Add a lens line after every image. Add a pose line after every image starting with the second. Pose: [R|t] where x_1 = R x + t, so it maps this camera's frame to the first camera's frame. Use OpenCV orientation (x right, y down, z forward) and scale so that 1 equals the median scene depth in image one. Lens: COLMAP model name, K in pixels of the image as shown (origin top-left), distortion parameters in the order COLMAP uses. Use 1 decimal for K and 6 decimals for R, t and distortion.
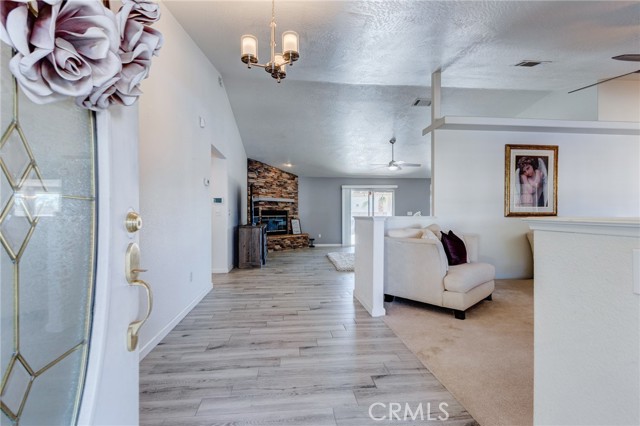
lens RADIAL K [[291.9, 0, 312.9], [0, 291.9, 217.0], [0, 0, 1]] dist [0.002345, -0.000535]
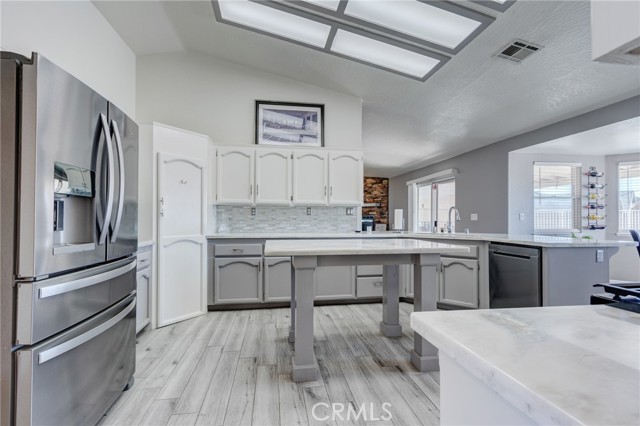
lens RADIAL K [[291.6, 0, 311.8], [0, 291.6, 217.4], [0, 0, 1]] dist [0.009464, 0.000107]
pose [[0.048956, -0.004649, -0.998790, 0.937529], [-0.003350, 0.999983, -0.004819, -0.007421], [0.998795, 0.003582, 0.048940, 0.755886]]
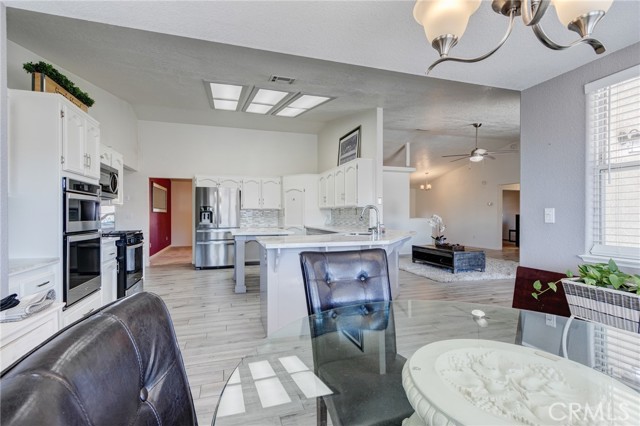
lens RADIAL K [[293.1, 0, 309.8], [0, 293.1, 216.0], [0, 0, 1]] dist [-0.000347, -0.000139]
pose [[-0.980605, 0.001470, -0.195988, 0.688654], [0.000628, 0.999990, 0.004357, -0.013379], [0.195992, 0.004149, -0.980597, 1.339356]]
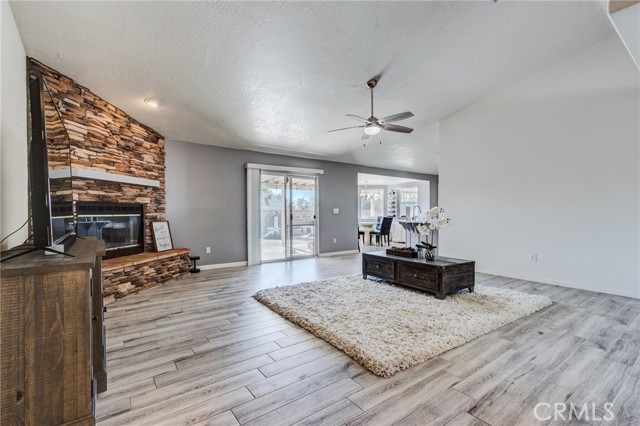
lens RADIAL K [[291.9, 0, 312.9], [0, 291.9, 217.0], [0, 0, 1]] dist [0.002345, -0.000535]
pose [[0.862790, -0.008291, 0.505494, -0.092146], [0.003936, 0.999945, 0.009683, -0.003532], [-0.505546, -0.006364, 0.862776, 0.451673]]
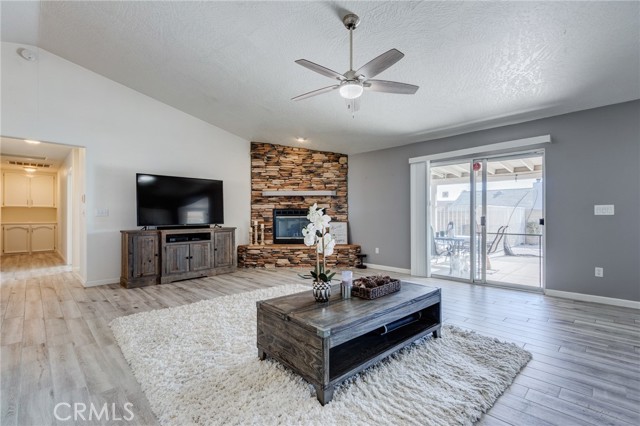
lens RADIAL K [[291.6, 0, 311.8], [0, 291.6, 217.4], [0, 0, 1]] dist [0.009464, 0.000107]
pose [[0.622826, 0.002662, -0.782356, 0.429443], [-0.000200, 0.999995, 0.003243, -0.003734], [0.782360, -0.001863, 0.622824, 0.575490]]
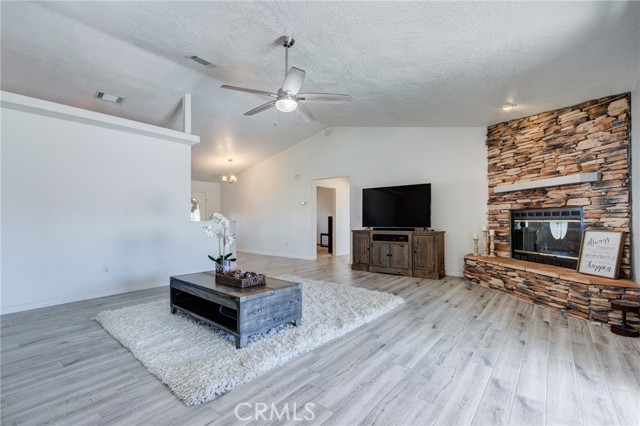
lens RADIAL K [[291.9, 0, 312.9], [0, 291.9, 217.0], [0, 0, 1]] dist [0.002345, -0.000535]
pose [[-0.703045, -0.002958, -0.711139, 0.428586], [0.000919, 0.999987, -0.005068, -0.006870], [0.711145, -0.004217, -0.703033, 1.045821]]
